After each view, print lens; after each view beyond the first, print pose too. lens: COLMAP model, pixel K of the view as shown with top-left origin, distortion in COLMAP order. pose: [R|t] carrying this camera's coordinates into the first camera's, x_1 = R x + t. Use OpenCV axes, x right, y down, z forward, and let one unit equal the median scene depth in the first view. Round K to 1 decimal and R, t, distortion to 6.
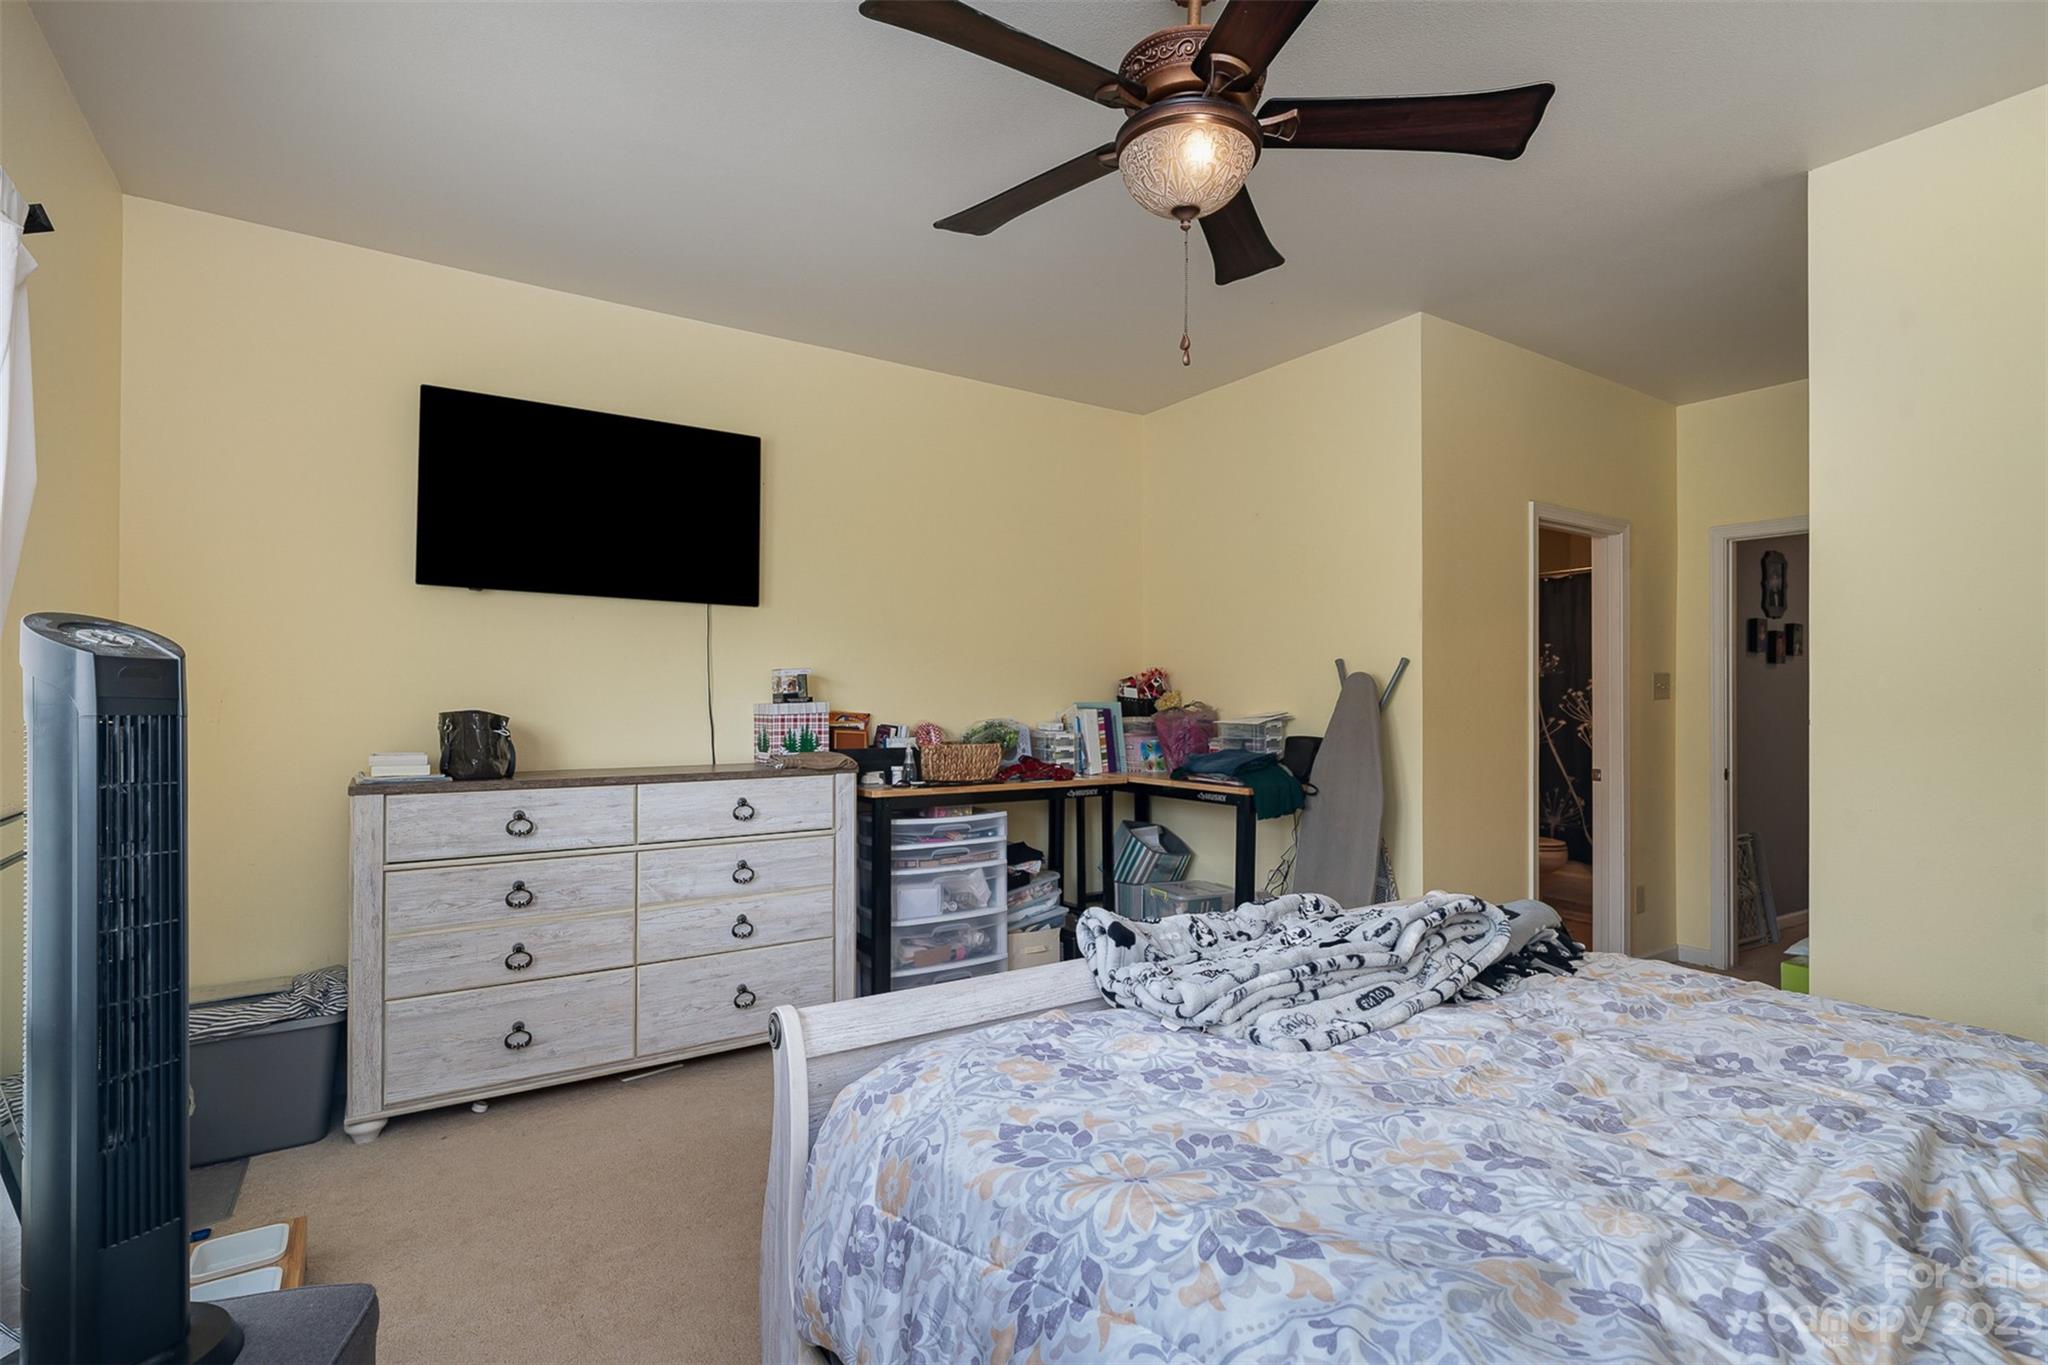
lens RADIAL K [[936.4, 0, 1025.5], [0, 936.4, 691.3], [0, 0, 1]] dist [0.023590, -0.000569]
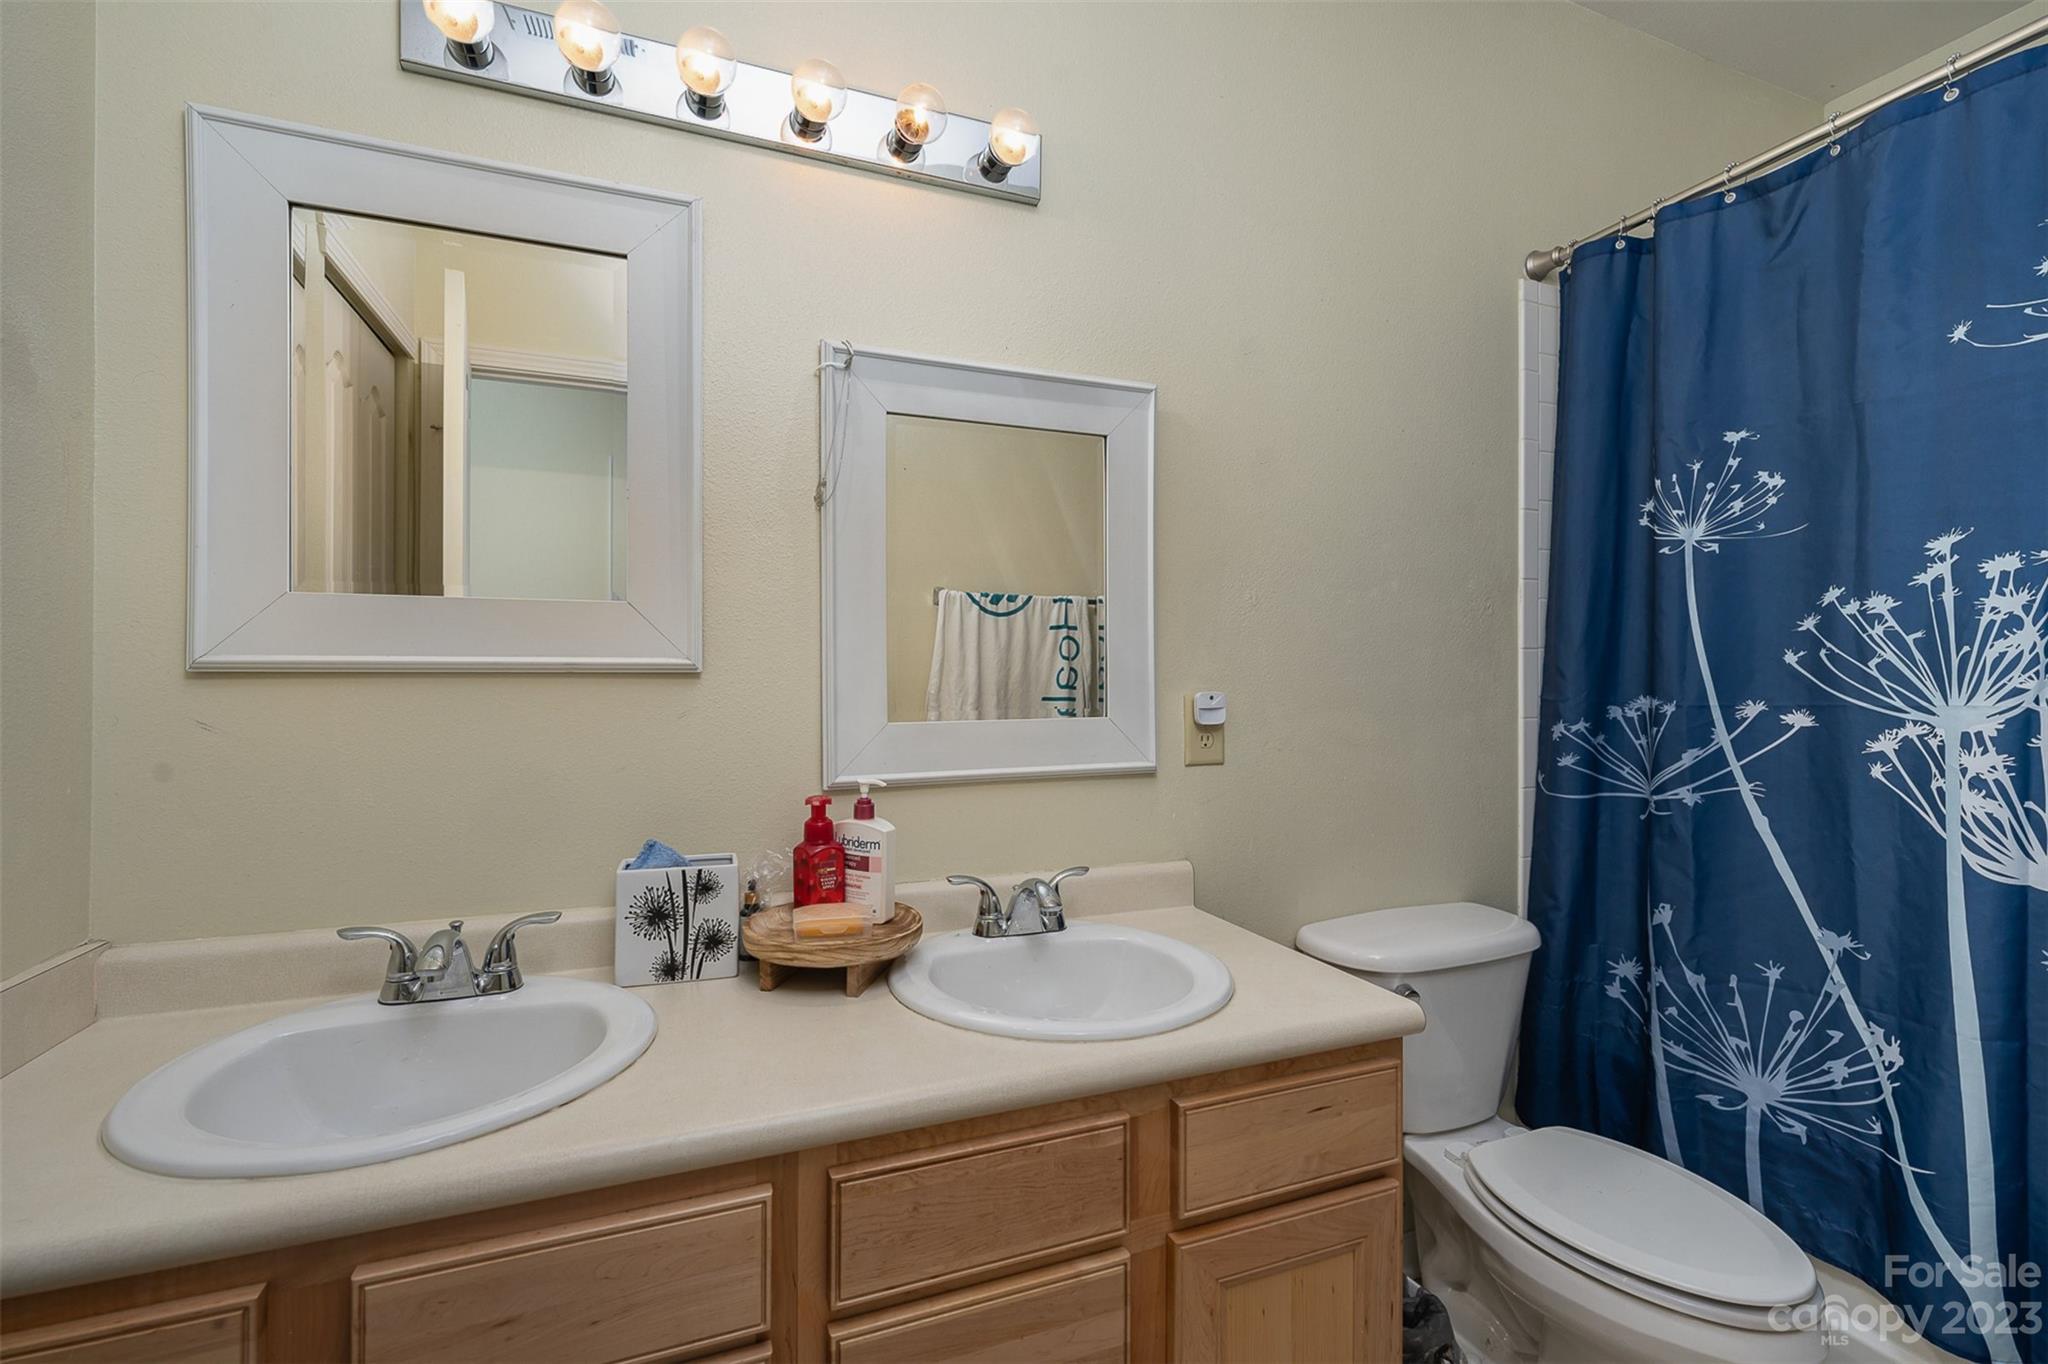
lens RADIAL K [[936.4, 0, 1022.9], [0, 936.4, 679.9], [0, 0, 1]] dist [0.023590, -0.000569]
pose [[0.988001, 0.000527, -0.154448, 0.399487], [-0.000020, 0.999995, 0.003282, 0.021055], [0.154449, -0.003239, 0.987995, 0.709721]]
